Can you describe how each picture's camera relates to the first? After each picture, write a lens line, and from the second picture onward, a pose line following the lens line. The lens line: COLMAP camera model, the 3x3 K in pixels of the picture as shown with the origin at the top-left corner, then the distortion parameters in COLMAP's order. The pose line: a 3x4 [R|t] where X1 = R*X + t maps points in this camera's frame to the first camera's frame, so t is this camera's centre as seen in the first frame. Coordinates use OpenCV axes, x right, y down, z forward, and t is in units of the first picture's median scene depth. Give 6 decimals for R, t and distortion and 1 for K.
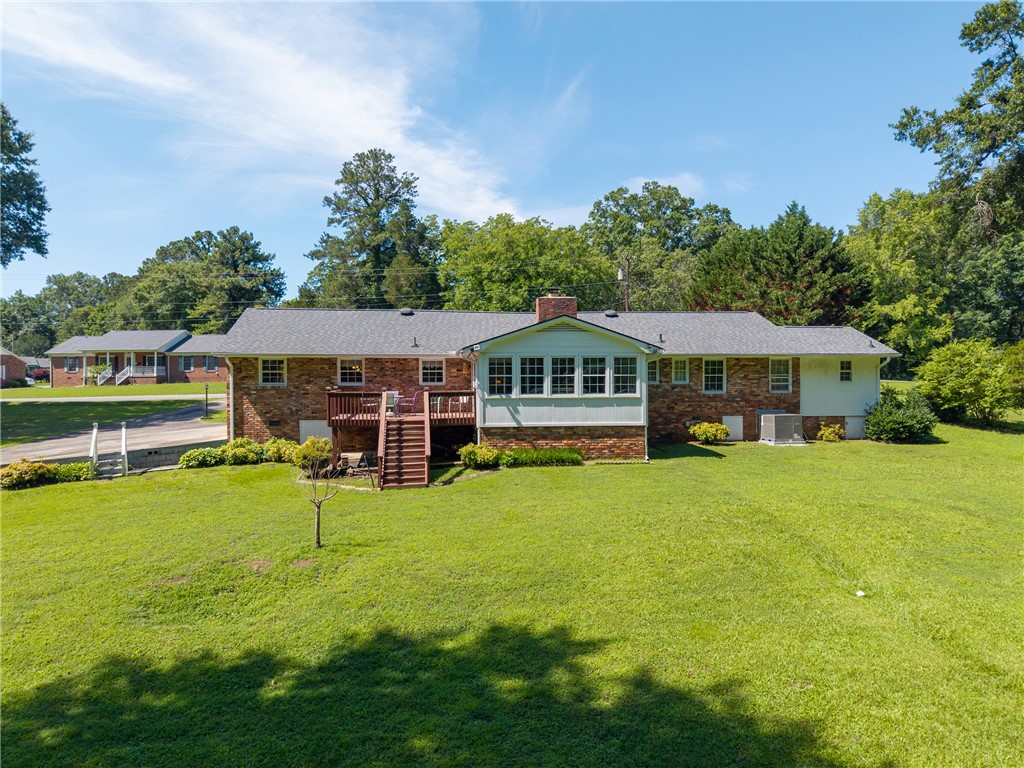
lens RADIAL K [[715.2, 0, 506.8], [0, 715.2, 381.9], [0, 0, 1]] dist [0.008296, 0.001865]
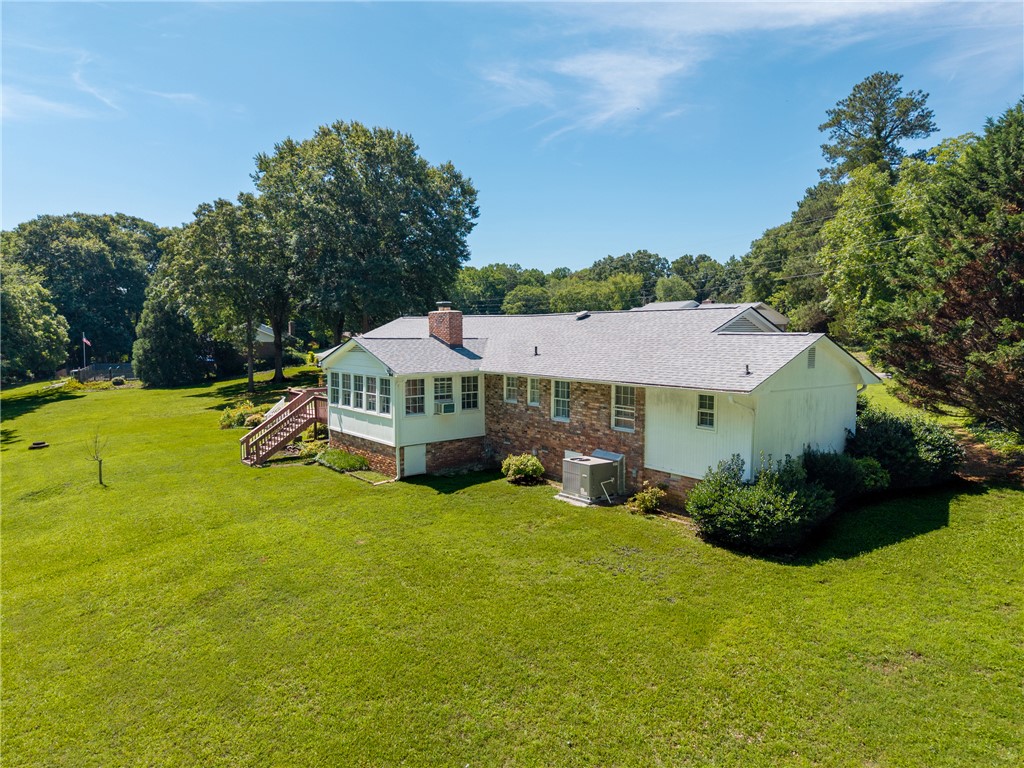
lens RADIAL K [[715.2, 0, 506.9], [0, 715.2, 387.9], [0, 0, 1]] dist [0.008296, 0.001865]
pose [[0.511368, 0.079580, -0.855669, 0.955314], [0.001317, 0.995629, 0.093384, -0.098627], [0.859361, -0.048881, 0.509028, 0.530357]]
